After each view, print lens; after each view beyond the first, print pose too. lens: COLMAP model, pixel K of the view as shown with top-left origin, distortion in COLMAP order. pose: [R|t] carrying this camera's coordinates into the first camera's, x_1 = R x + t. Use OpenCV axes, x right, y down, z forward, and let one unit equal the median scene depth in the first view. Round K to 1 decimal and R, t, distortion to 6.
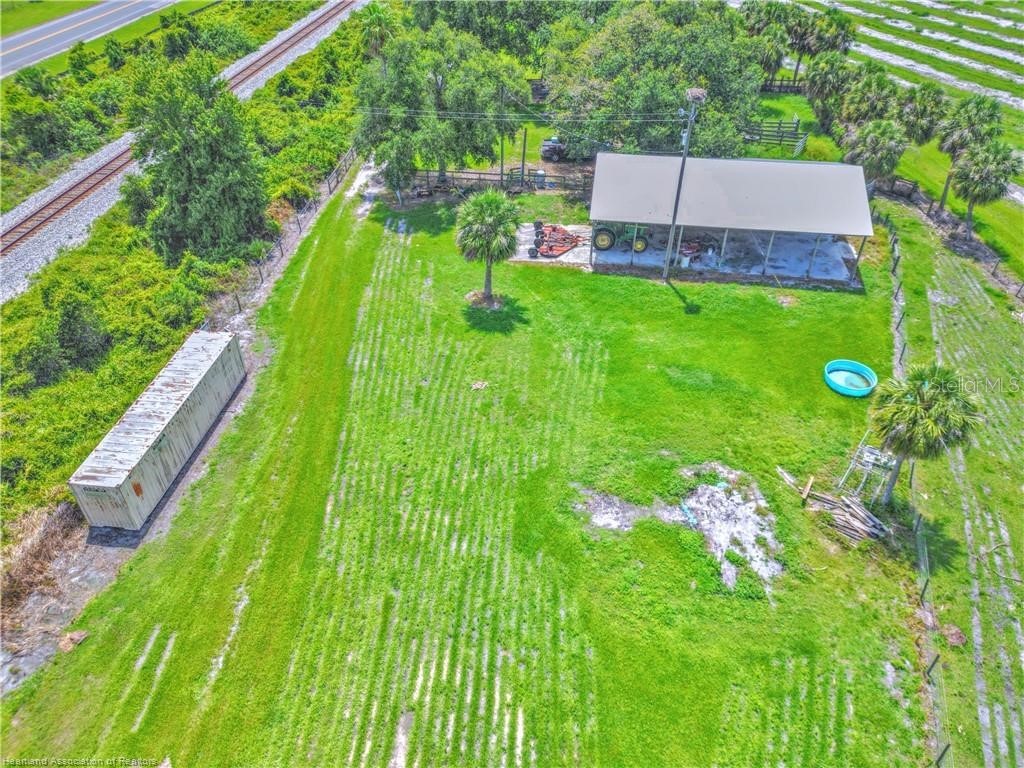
lens RADIAL K [[720.0, 0, 507.7], [0, 720.0, 382.4], [0, 0, 1]] dist [0.074313, -0.078040]
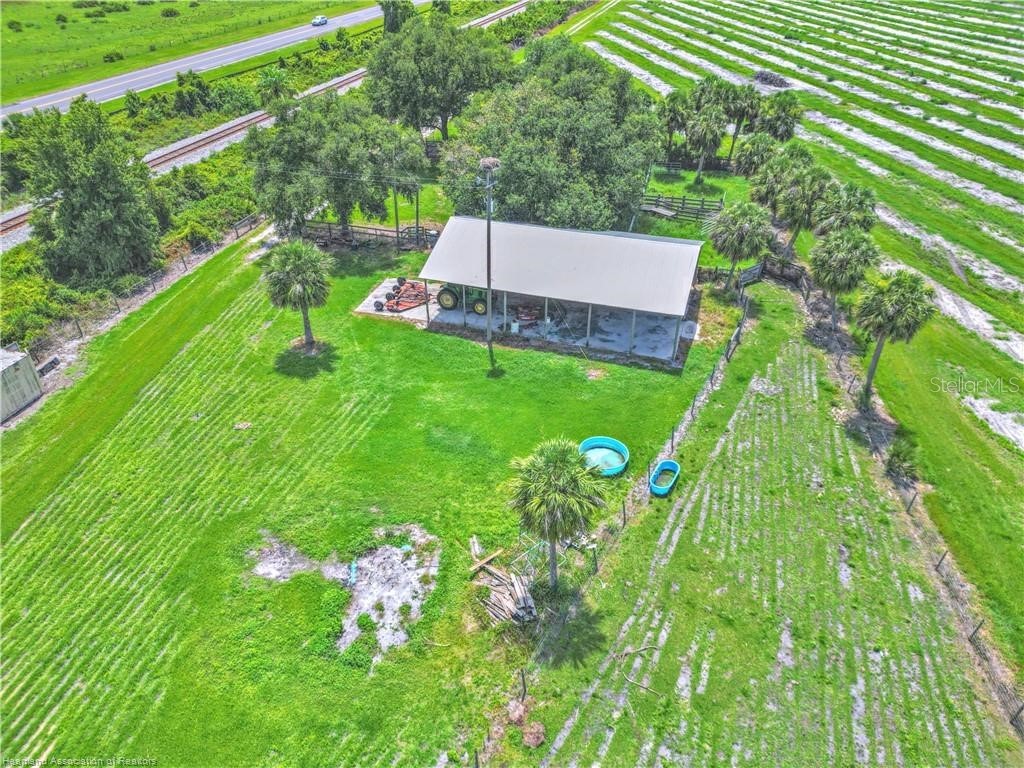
lens RADIAL K [[720.0, 0, 507.7], [0, 720.0, 382.4], [0, 0, 1]] dist [0.074313, -0.078040]
pose [[0.986174, 0.092252, -0.137661, 0.392685], [-0.103346, 0.991758, -0.075731, -0.014738], [0.129540, 0.088910, 0.987580, 0.024397]]
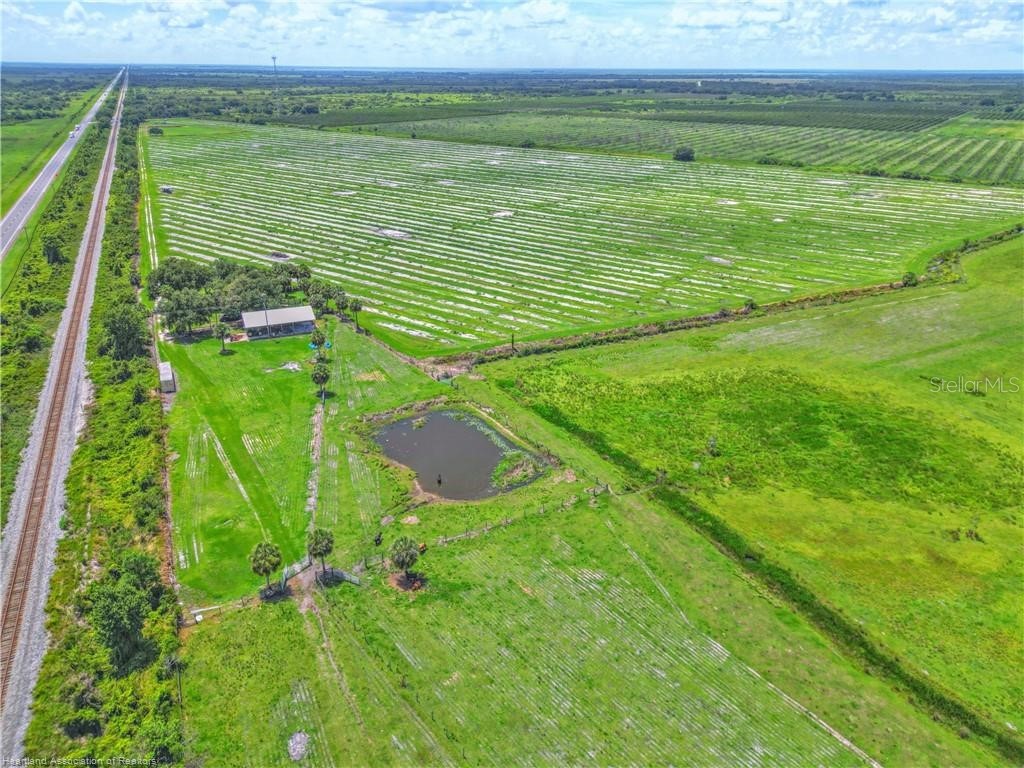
lens RADIAL K [[720.0, 0, 507.7], [0, 720.0, 382.4], [0, 0, 1]] dist [0.074313, -0.078040]
pose [[0.841880, -0.211664, 0.496423, -0.703962], [0.330657, 0.929299, -0.164525, 1.162758], [-0.426502, 0.302656, 0.852347, -2.856572]]
